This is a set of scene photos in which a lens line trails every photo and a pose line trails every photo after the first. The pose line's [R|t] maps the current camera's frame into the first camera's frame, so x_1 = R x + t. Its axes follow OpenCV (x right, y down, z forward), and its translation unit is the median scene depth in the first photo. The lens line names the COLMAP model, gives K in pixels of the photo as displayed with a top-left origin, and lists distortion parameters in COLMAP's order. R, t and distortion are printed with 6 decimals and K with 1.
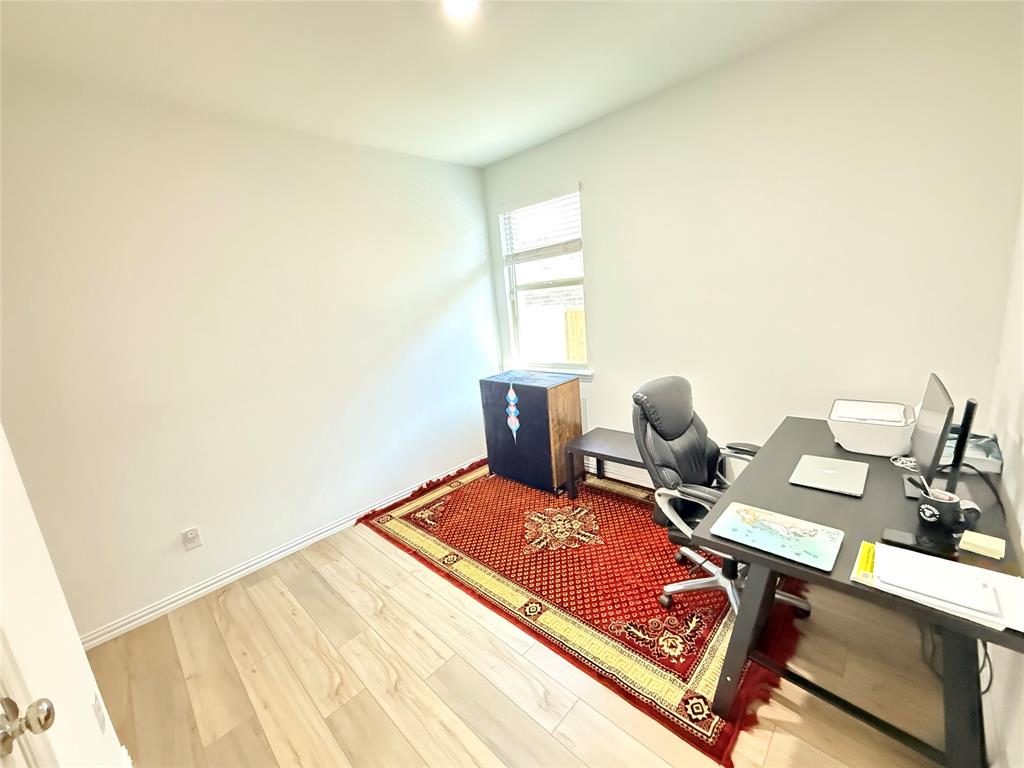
lens RADIAL K [[412.4, 0, 513.2], [0, 412.4, 383.4], [0, 0, 1]] dist [0.000994, 0.000092]
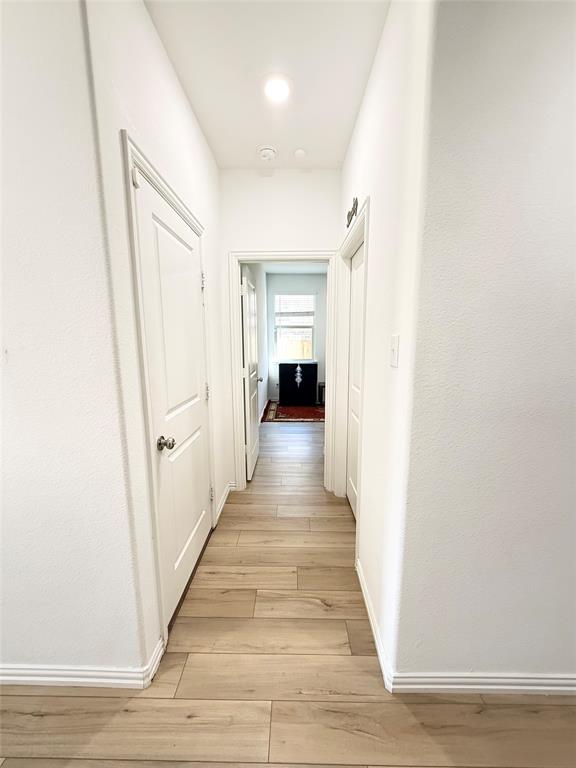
lens RADIAL K [[309.3, 0, 288.3], [0, 309.3, 384.6], [0, 0, 1]] dist [0.000994, 0.000092]
pose [[0.723560, -0.014340, 0.690113, -1.313042], [0.078927, 0.994946, -0.062077, 0.232125], [-0.685735, 0.099385, 0.721034, -0.294420]]
